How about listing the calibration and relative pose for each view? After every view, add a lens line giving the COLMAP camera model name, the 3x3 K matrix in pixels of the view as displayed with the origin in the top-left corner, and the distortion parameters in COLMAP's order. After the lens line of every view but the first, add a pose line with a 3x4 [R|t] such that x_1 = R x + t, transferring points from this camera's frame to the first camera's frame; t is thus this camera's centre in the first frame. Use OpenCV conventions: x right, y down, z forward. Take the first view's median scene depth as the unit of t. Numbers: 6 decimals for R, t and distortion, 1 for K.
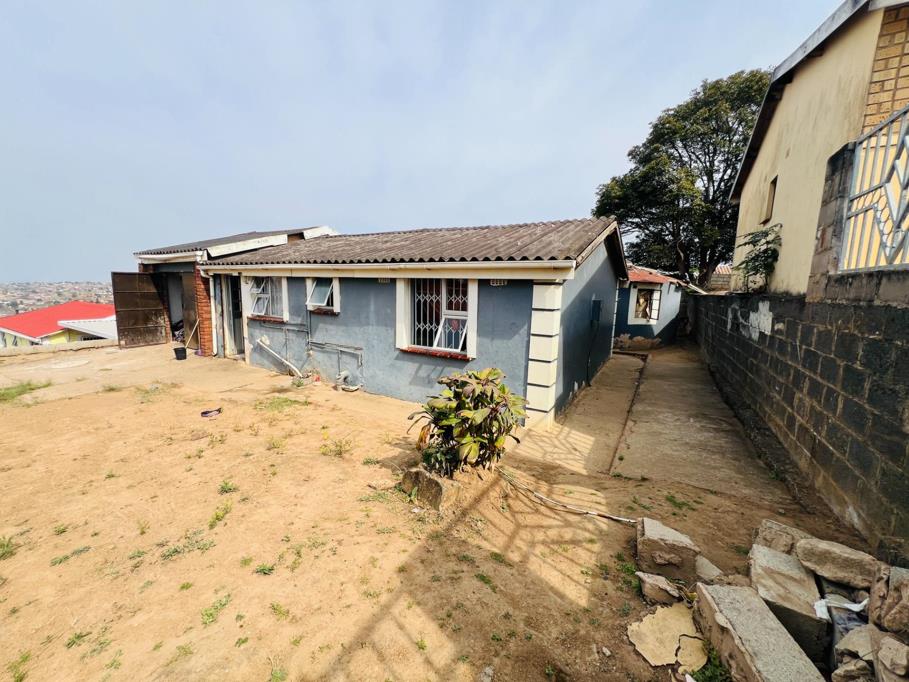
lens RADIAL K [[366.1, 0, 454.5], [0, 366.1, 341.0], [0, 0, 1]] dist [0.002379, 0.000999]
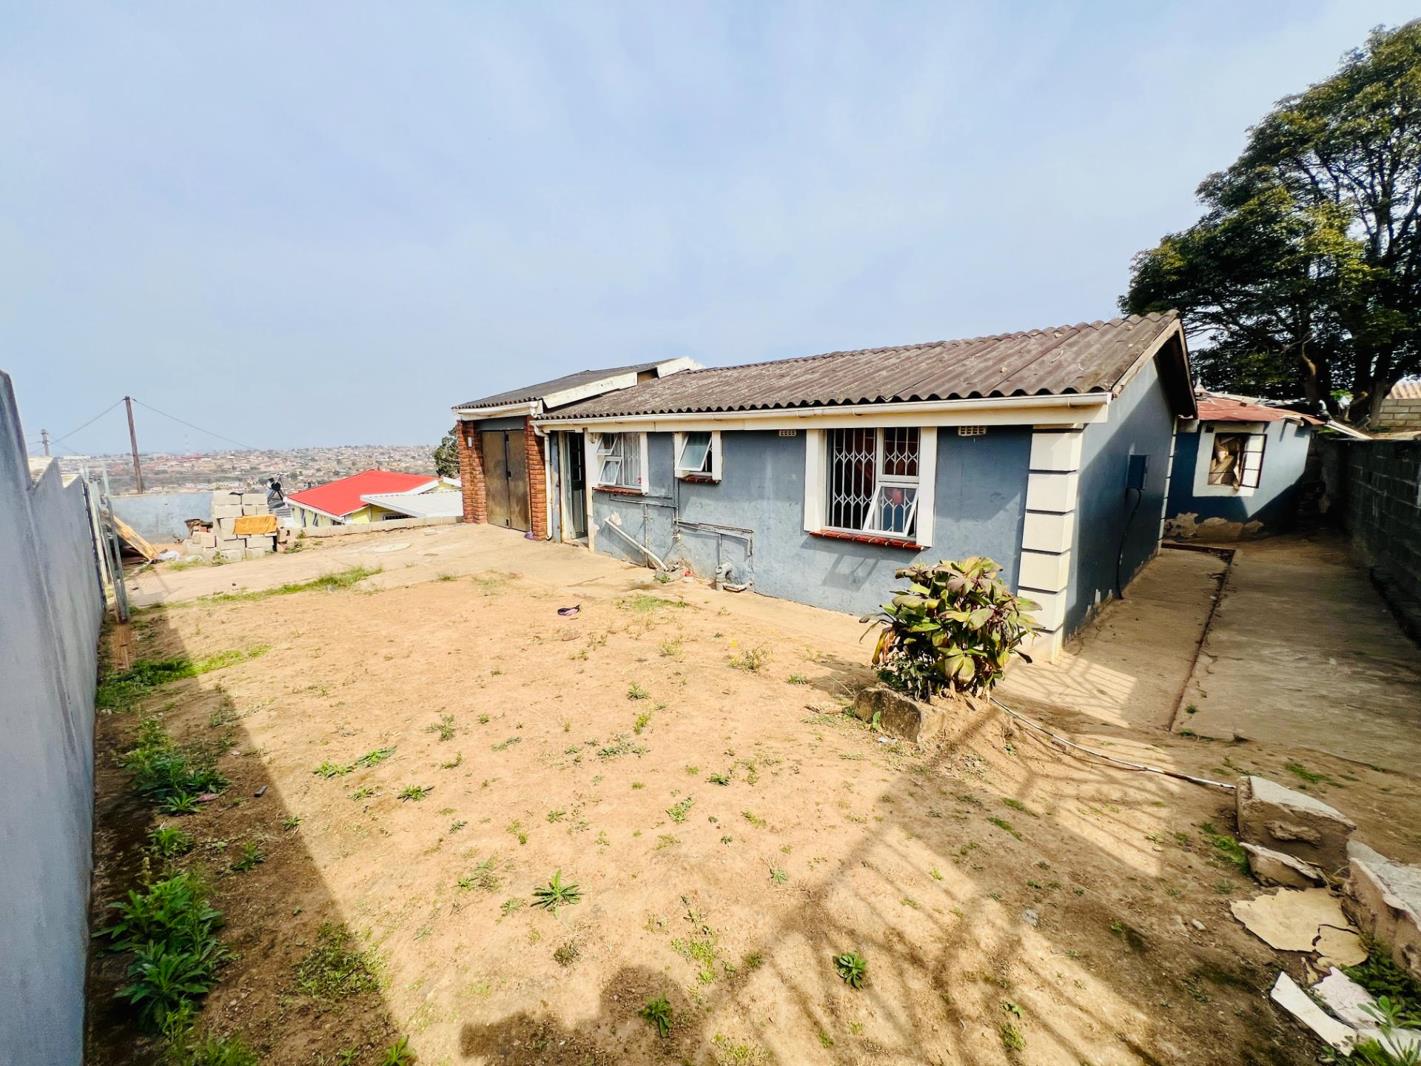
lens RADIAL K [[572.3, 0, 710.5], [0, 572.3, 533.0], [0, 0, 1]] dist [0.002379, 0.000999]
pose [[0.969604, 0.011681, -0.244401, -0.069289], [-0.008226, 0.999851, 0.015152, 0.009037], [0.244542, -0.012681, 0.969556, -0.093775]]
